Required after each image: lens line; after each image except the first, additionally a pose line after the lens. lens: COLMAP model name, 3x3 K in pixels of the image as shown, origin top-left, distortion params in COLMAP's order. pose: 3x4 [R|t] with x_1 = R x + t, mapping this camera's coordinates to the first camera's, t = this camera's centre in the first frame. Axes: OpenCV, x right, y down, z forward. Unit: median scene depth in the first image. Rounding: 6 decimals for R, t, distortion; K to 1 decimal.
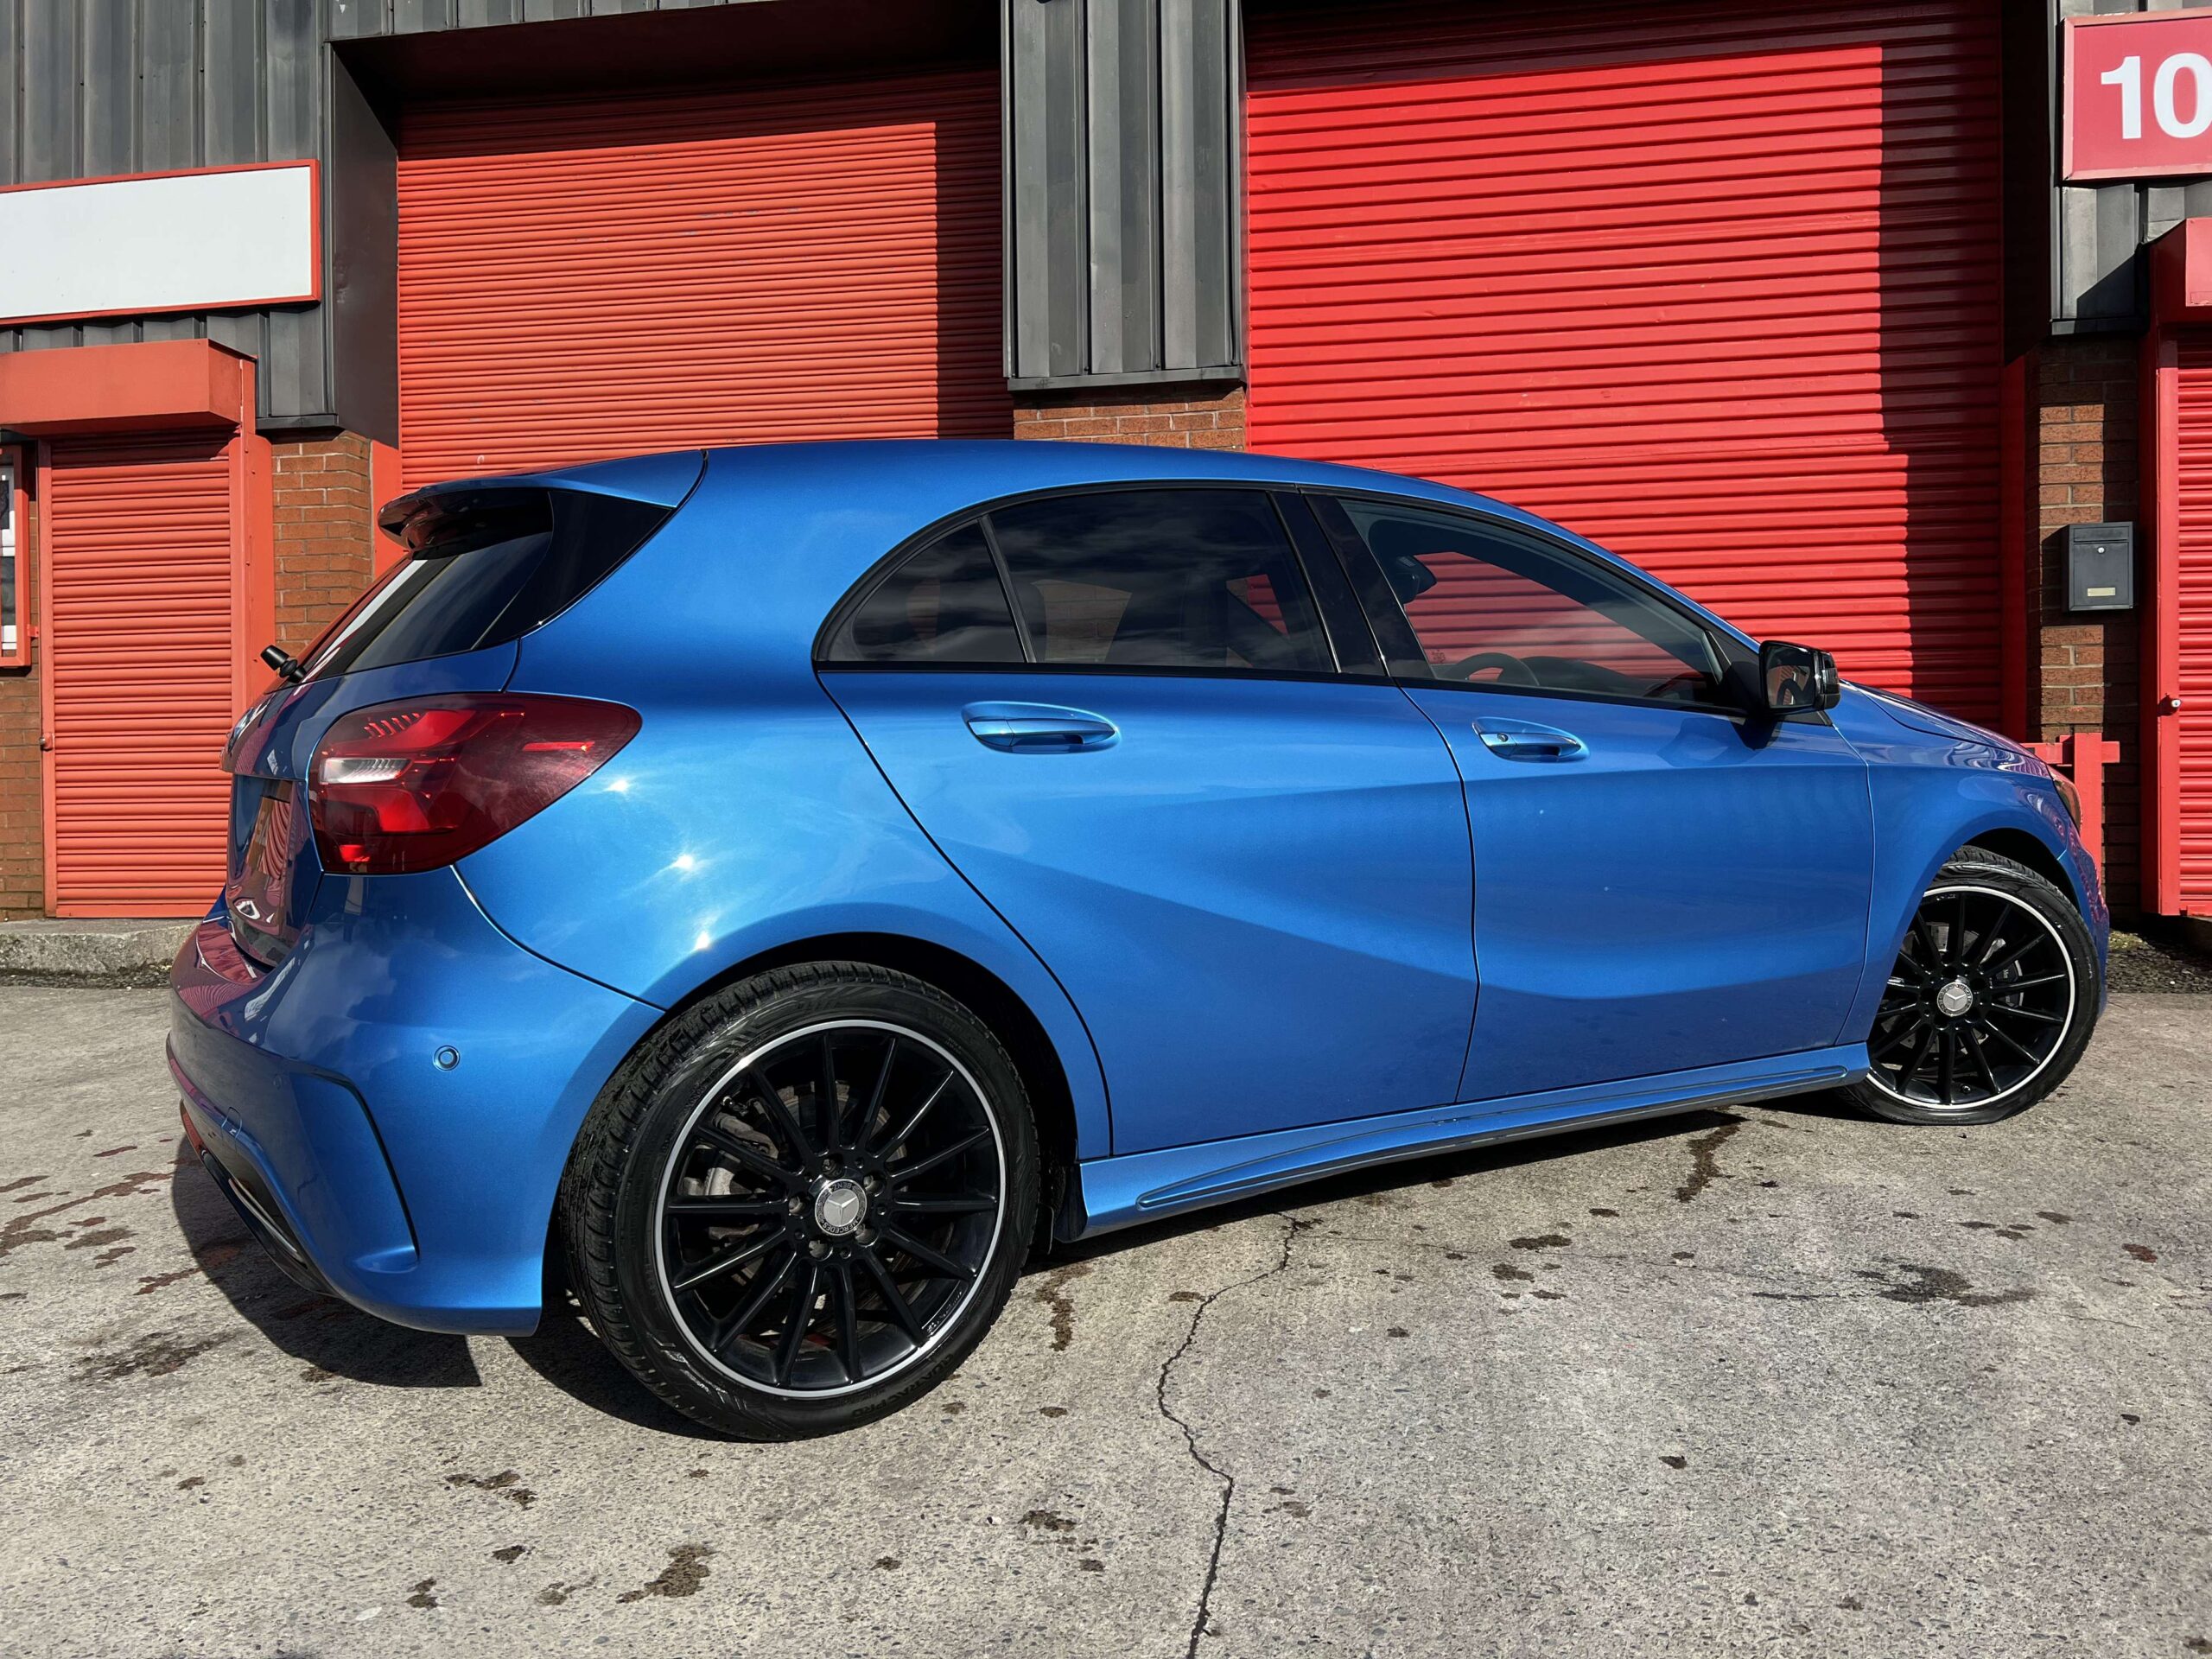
lens RADIAL K [[1671.7, 0, 1112.9], [0, 1671.7, 831.6], [0, 0, 1]] dist [0.041224, -0.049944]
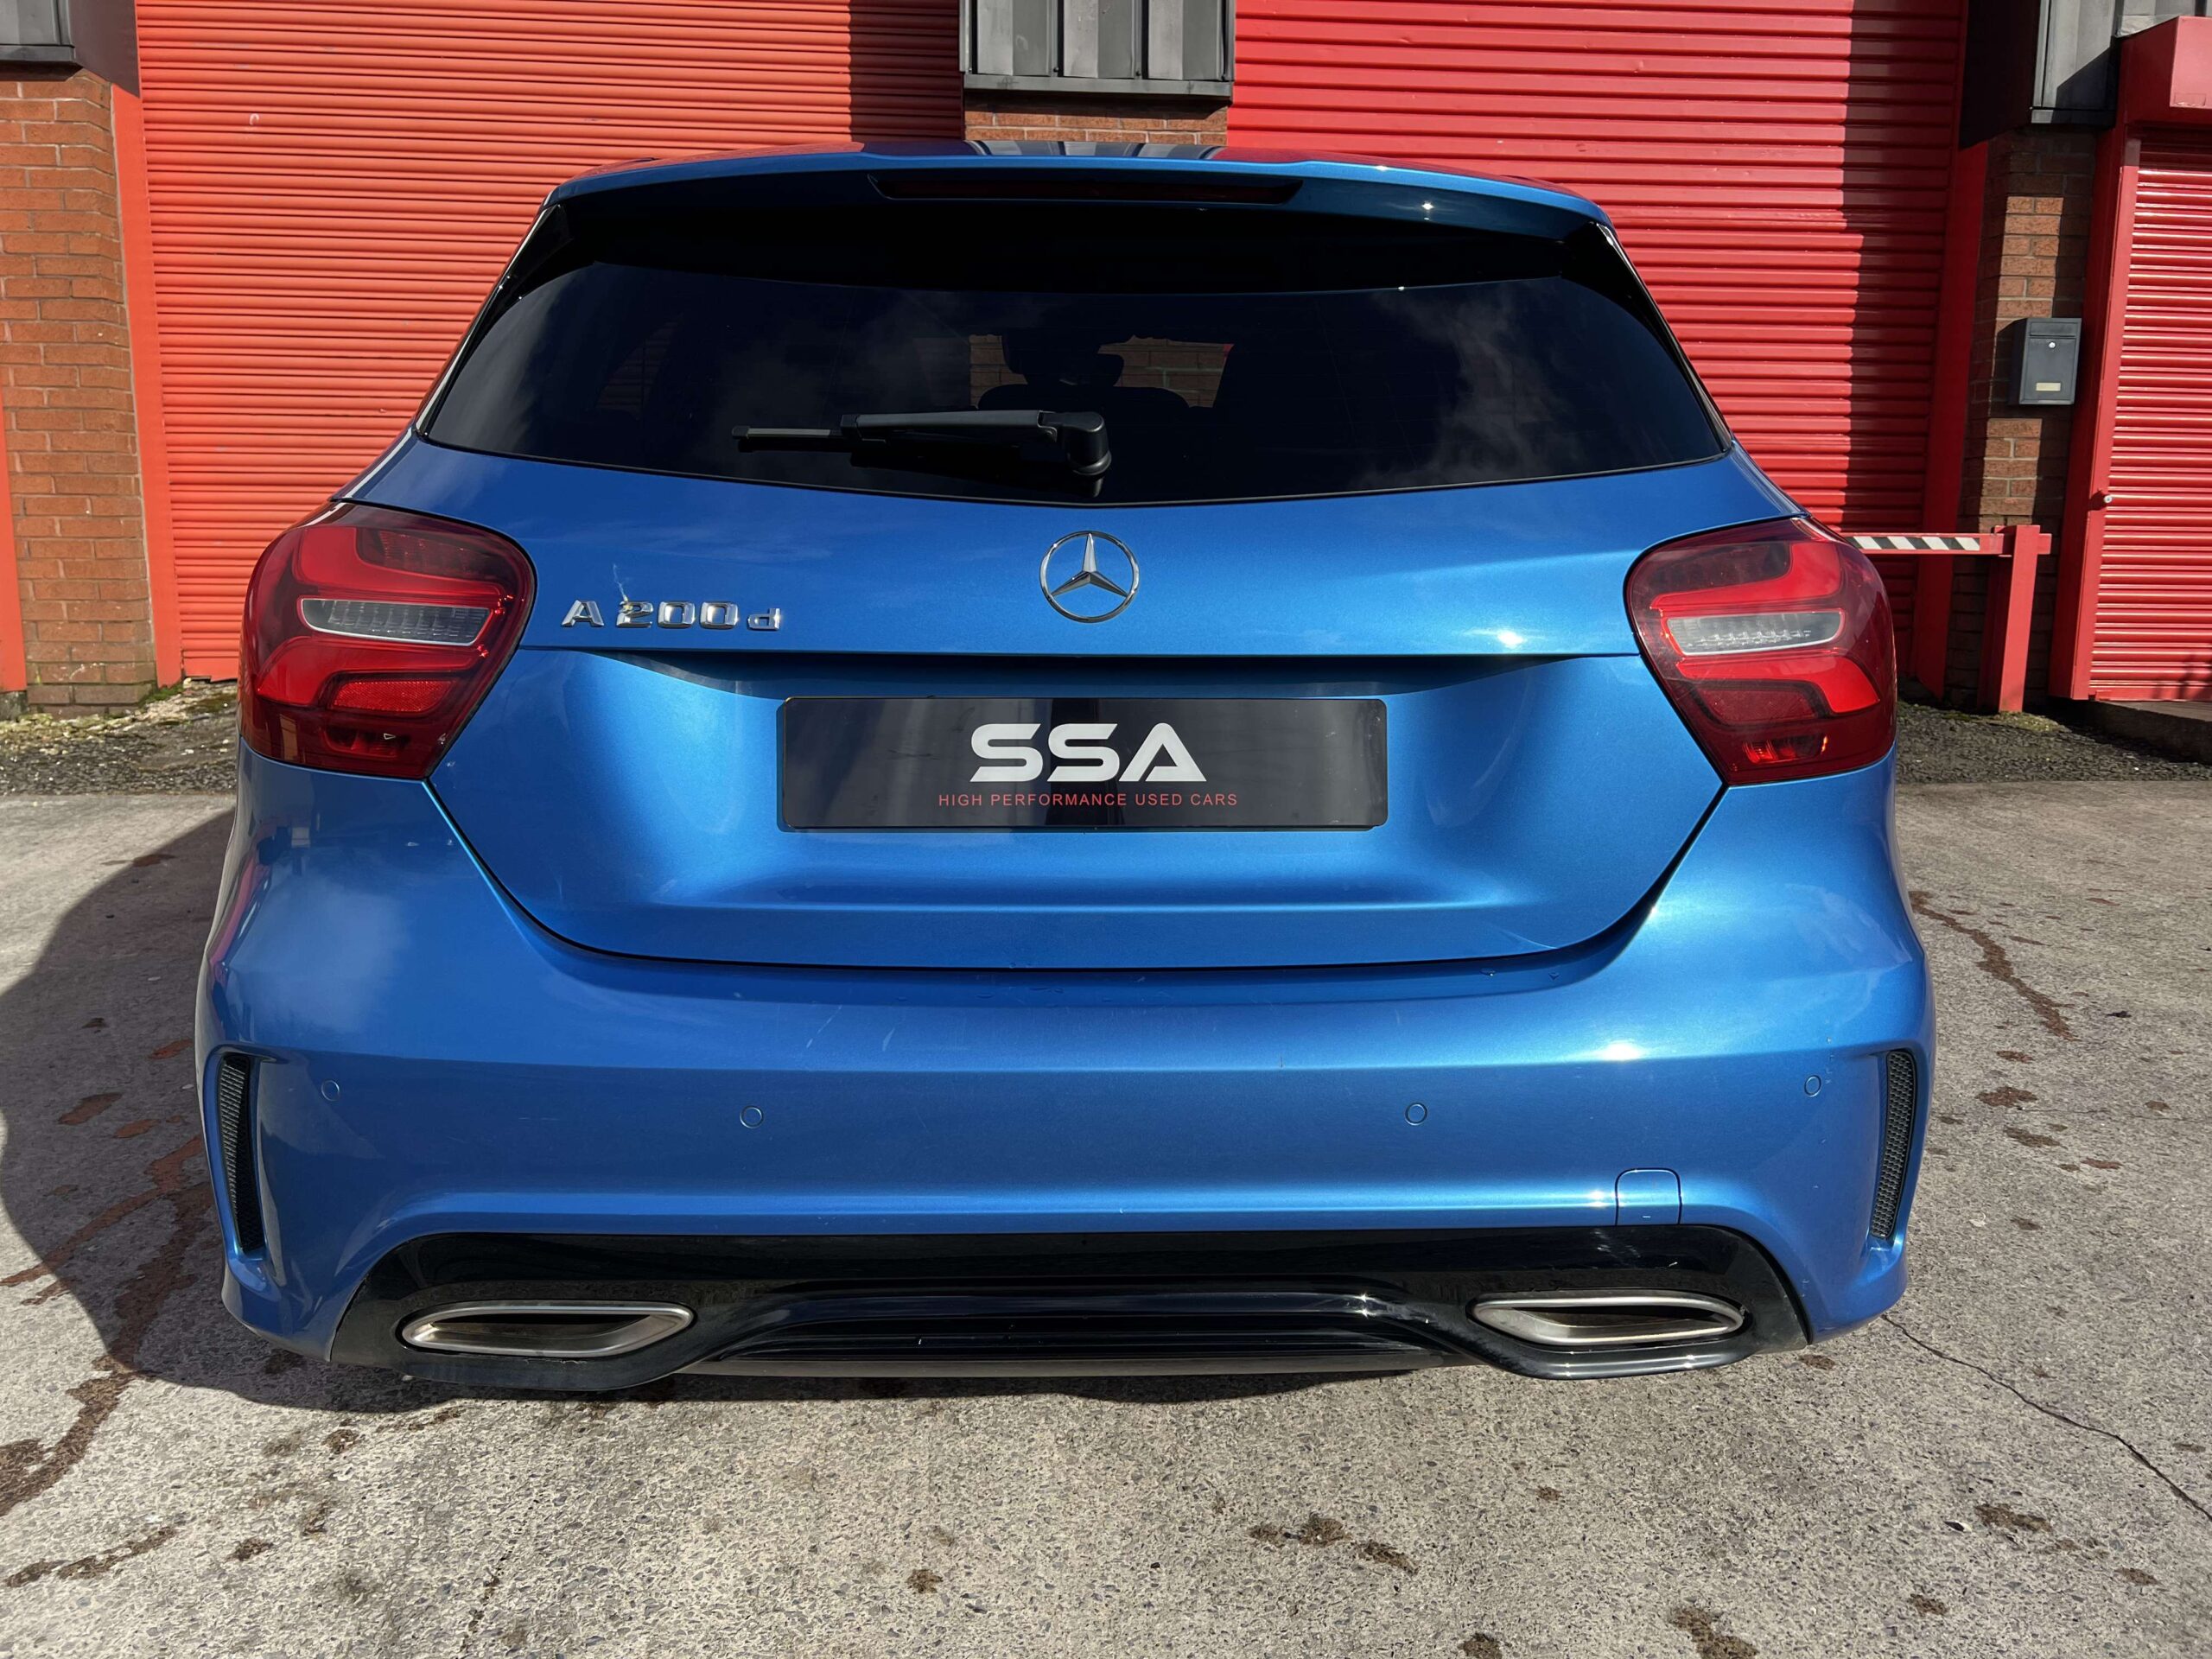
lens RADIAL K [[1671.7, 0, 1122.9], [0, 1671.7, 813.8], [0, 0, 1]] dist [0.041224, -0.049944]
pose [[0.969799, -0.018276, 0.243218, -0.225509], [-0.017150, 0.989611, 0.142746, -0.021060], [-0.243300, -0.142607, 0.959410, 0.109512]]
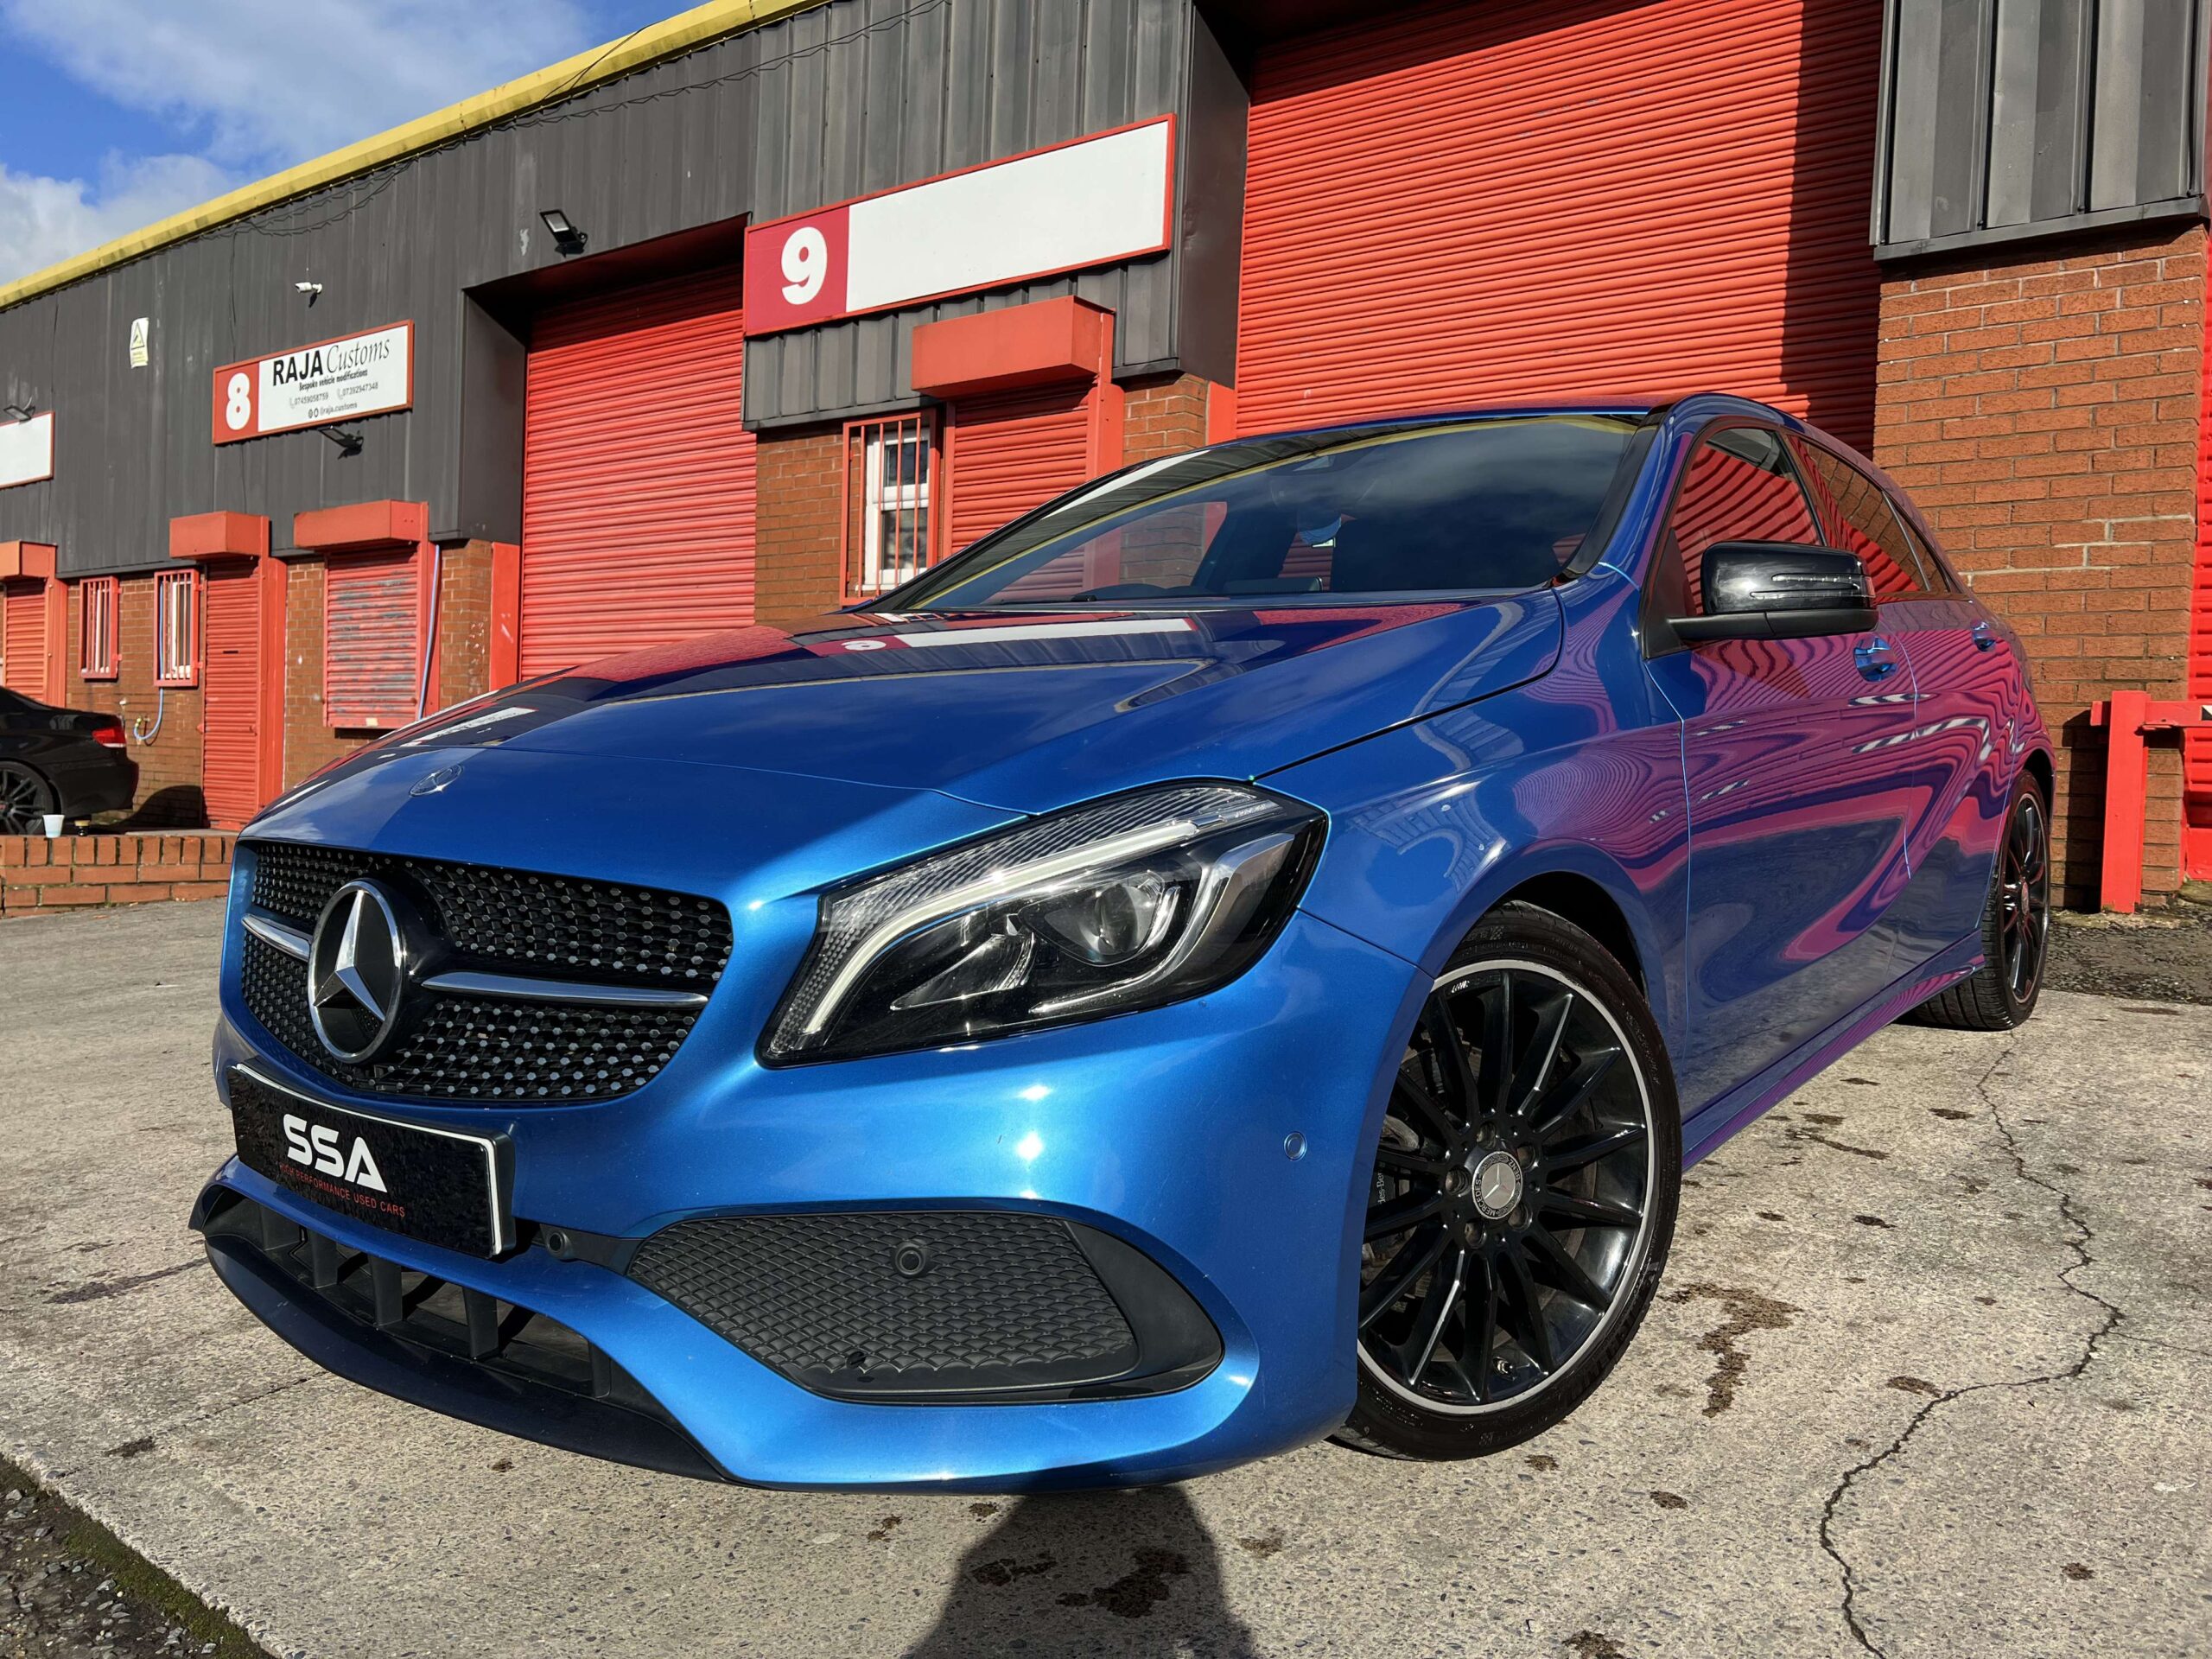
lens RADIAL K [[1671.7, 0, 1119.7], [0, 1671.7, 818.8], [0, 0, 1]] dist [0.041224, -0.049944]
pose [[0.871954, 0.056110, -0.486362, 0.038660], [-0.046547, 0.998412, 0.031733, 0.009242], [0.487370, -0.005031, 0.873181, 0.081280]]
